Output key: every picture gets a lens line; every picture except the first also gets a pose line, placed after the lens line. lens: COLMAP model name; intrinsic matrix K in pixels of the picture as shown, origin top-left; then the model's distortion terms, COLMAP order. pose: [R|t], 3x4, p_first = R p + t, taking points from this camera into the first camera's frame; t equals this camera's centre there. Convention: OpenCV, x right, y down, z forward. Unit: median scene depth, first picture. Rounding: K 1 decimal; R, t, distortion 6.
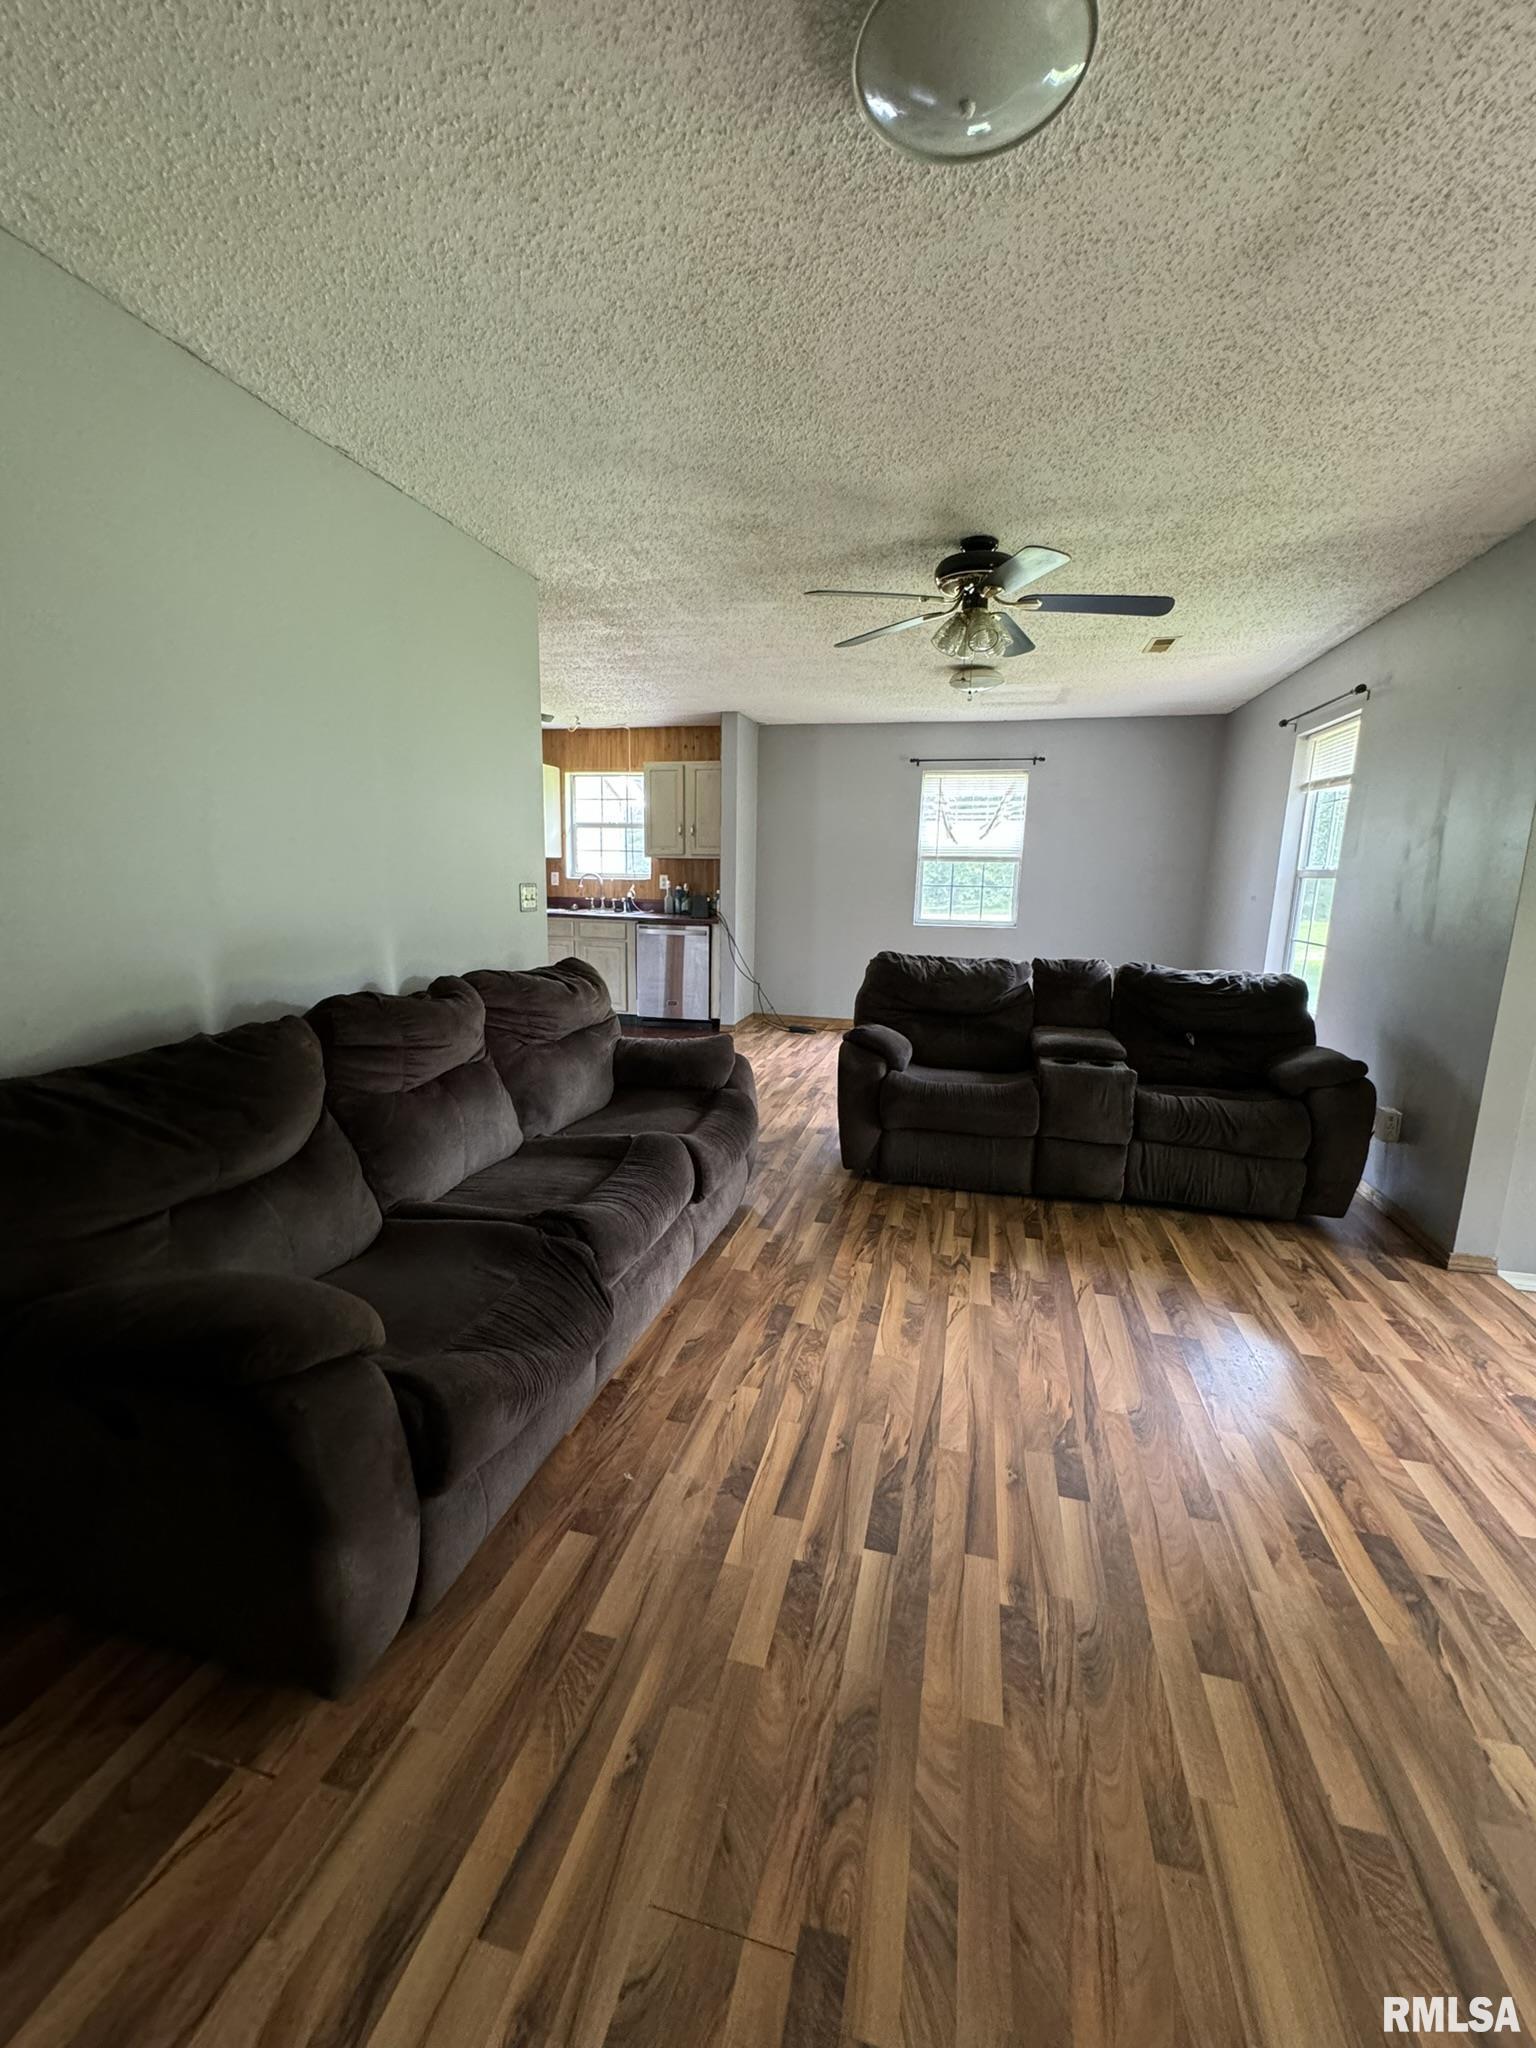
lens RADIAL K [[820.6, 0, 761.0], [0, 820.6, 1025.4], [0, 0, 1]] dist [-0.000411, 0.000173]
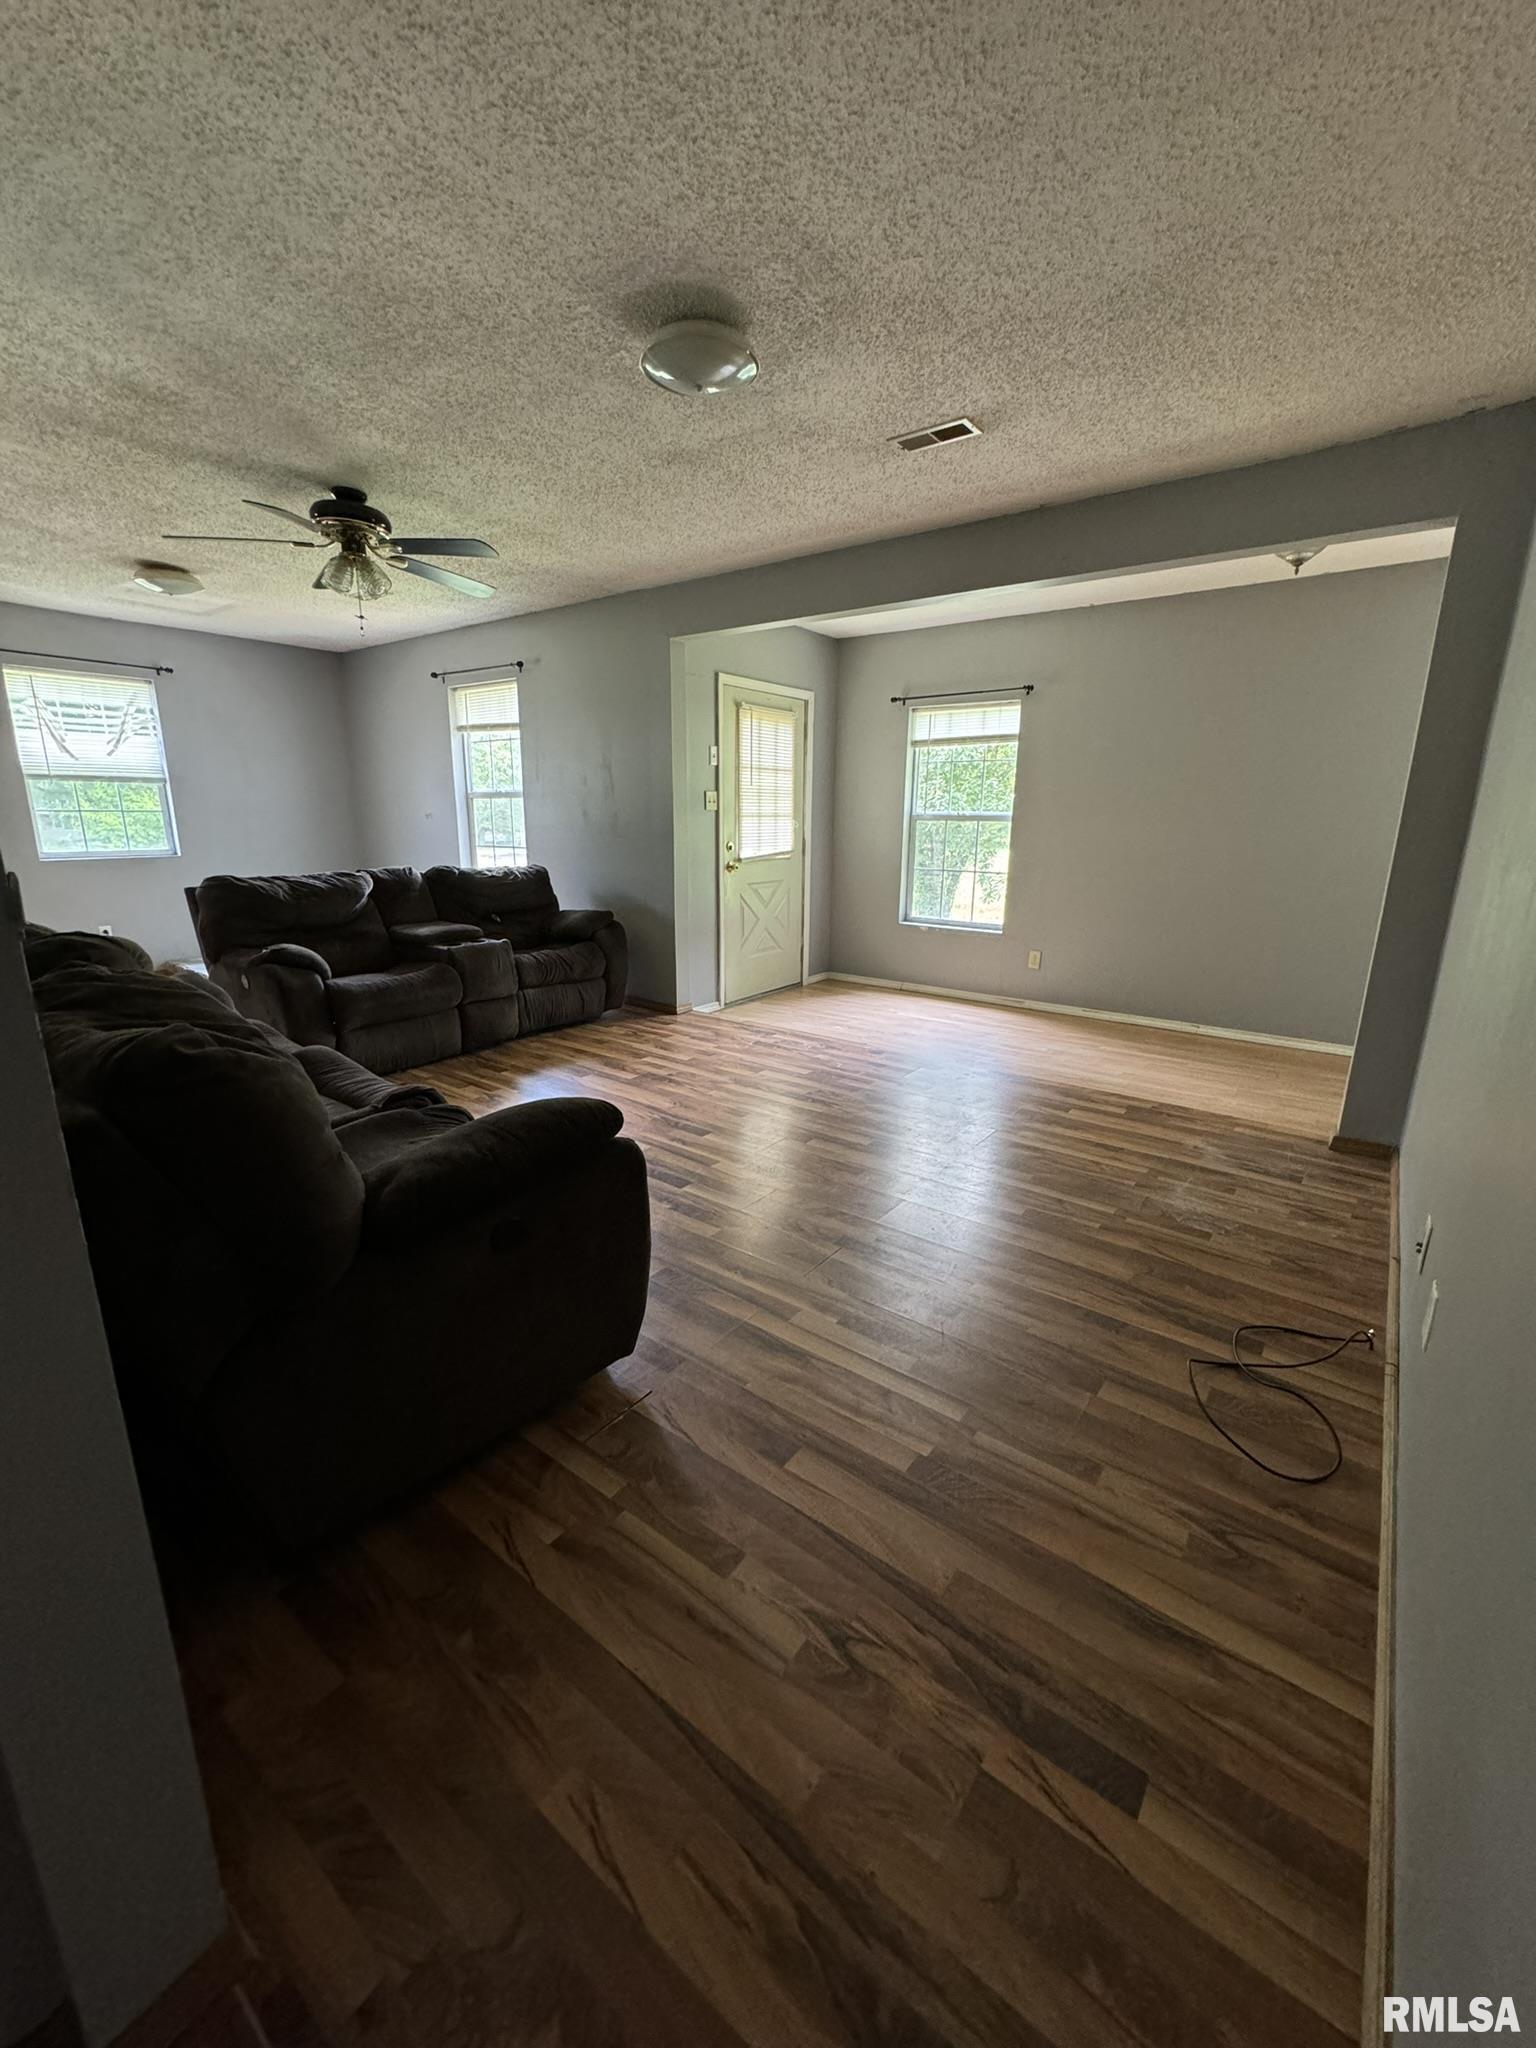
lens RADIAL K [[820.6, 0, 773.7], [0, 820.6, 1028.4], [0, 0, 1]] dist [-0.000411, 0.000173]
pose [[0.384912, -0.247262, 0.889215, -0.648777], [0.170692, 0.965897, 0.194698, 0.007769], [-0.907032, 0.076840, 0.413991, 0.046585]]
